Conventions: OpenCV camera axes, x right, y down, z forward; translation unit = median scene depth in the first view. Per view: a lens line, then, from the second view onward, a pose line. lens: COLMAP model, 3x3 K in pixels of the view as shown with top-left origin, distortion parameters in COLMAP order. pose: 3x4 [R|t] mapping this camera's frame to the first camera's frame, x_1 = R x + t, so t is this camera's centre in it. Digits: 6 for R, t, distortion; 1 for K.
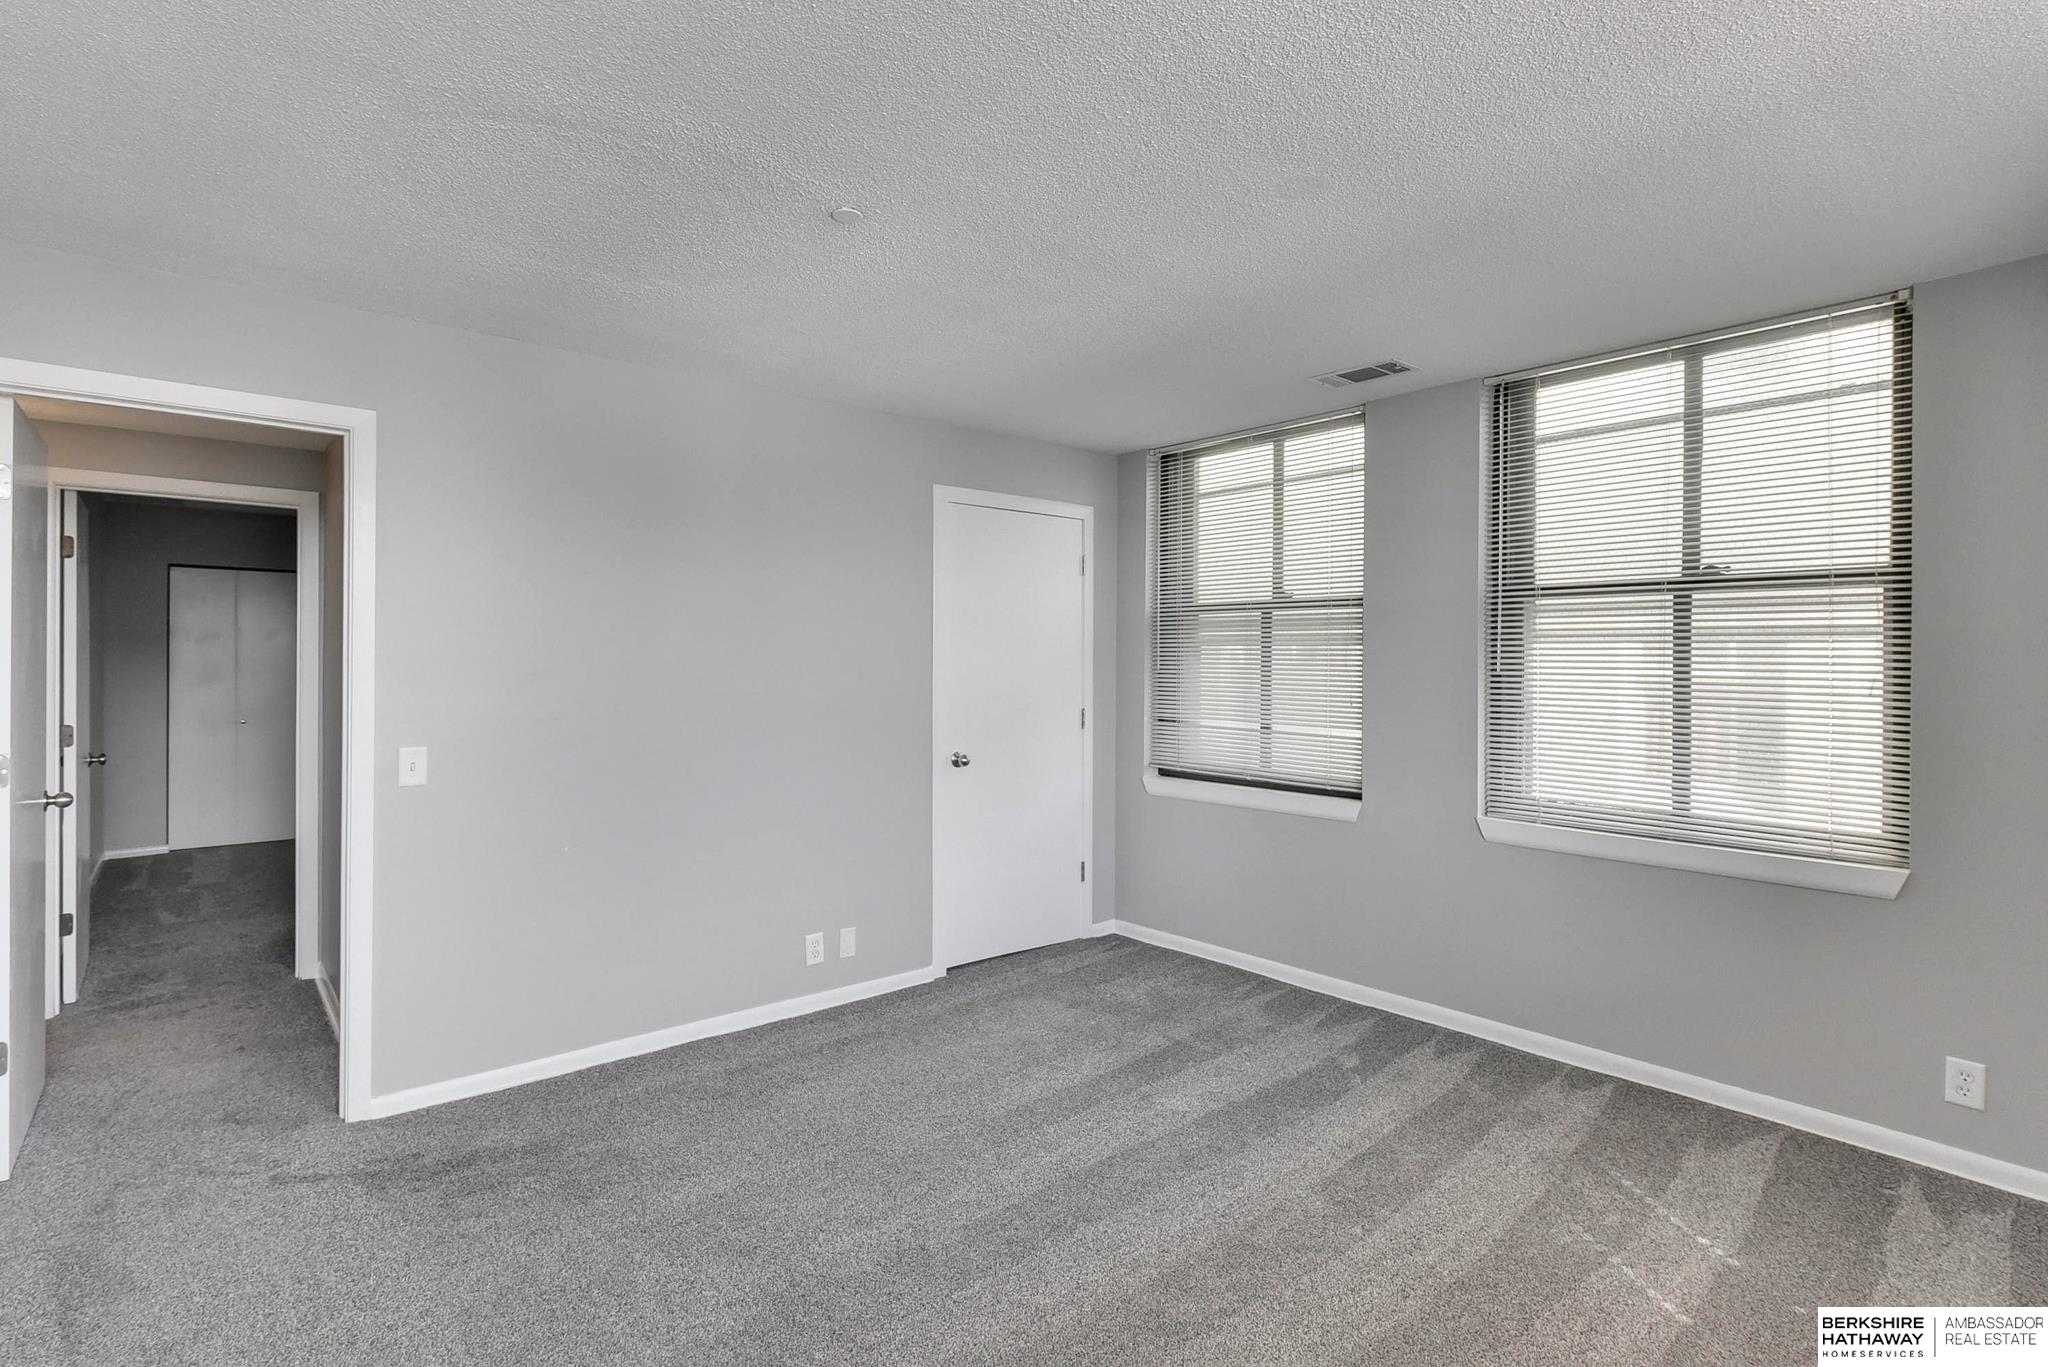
lens RADIAL K [[1001.7, 0, 1024.9], [0, 1001.7, 670.9], [0, 0, 1]] dist [0.004469, 0.000513]
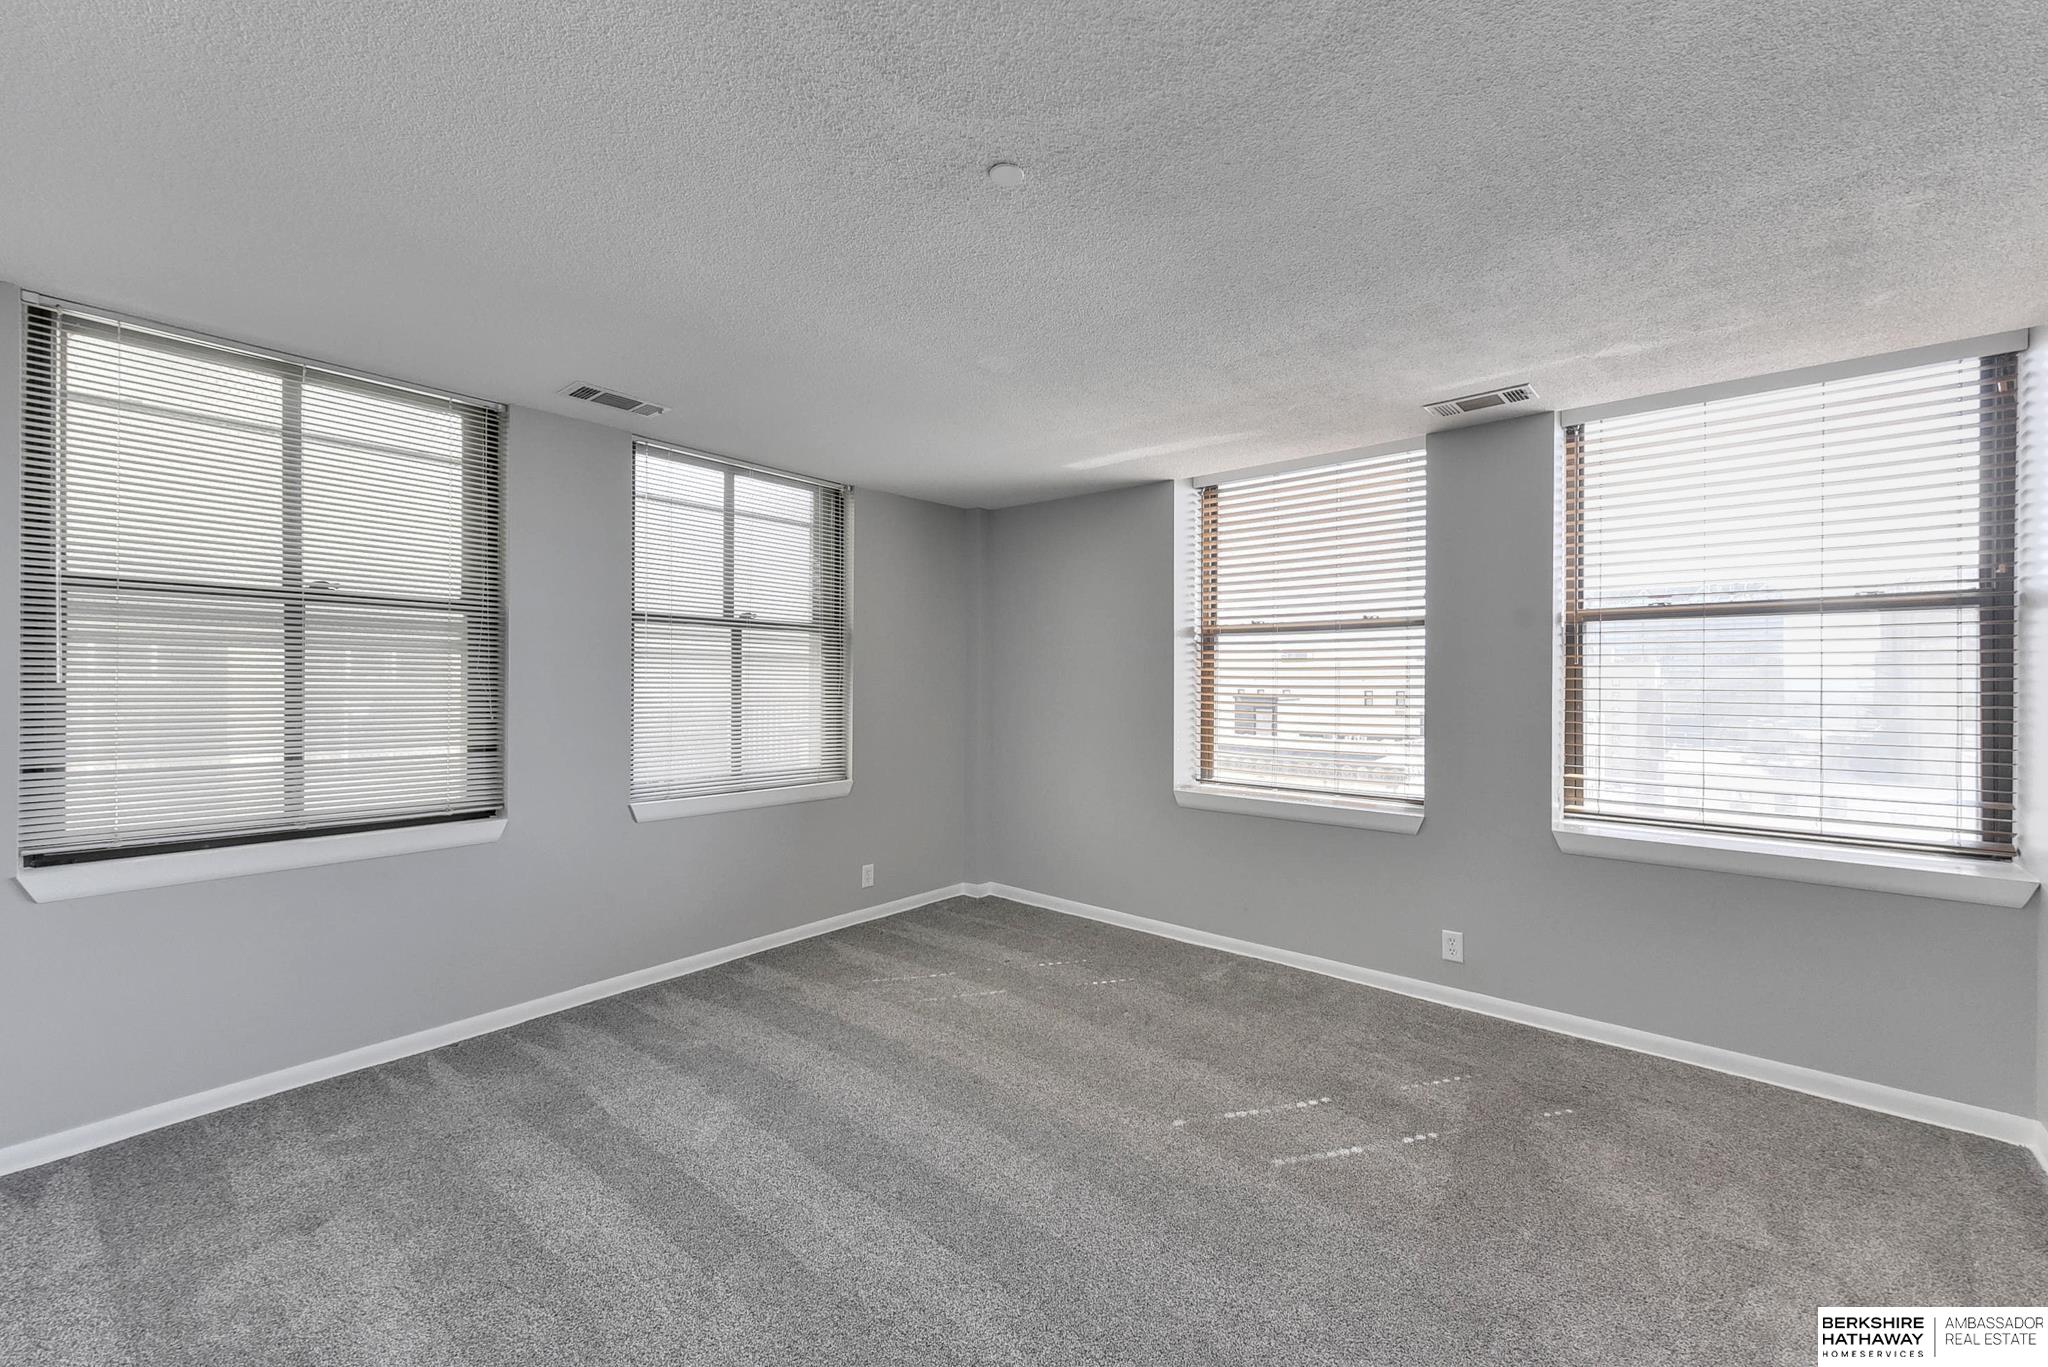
lens RADIAL K [[834.8, 0, 1030.7], [0, 834.8, 671.8], [0, 0, 1]] dist [0.002691, 0.001343]
pose [[-0.196214, 0.001679, 0.980560, -0.592508], [-0.001295, 0.999997, -0.001971, -0.009037], [-0.980560, -0.001657, -0.196212, 0.713768]]
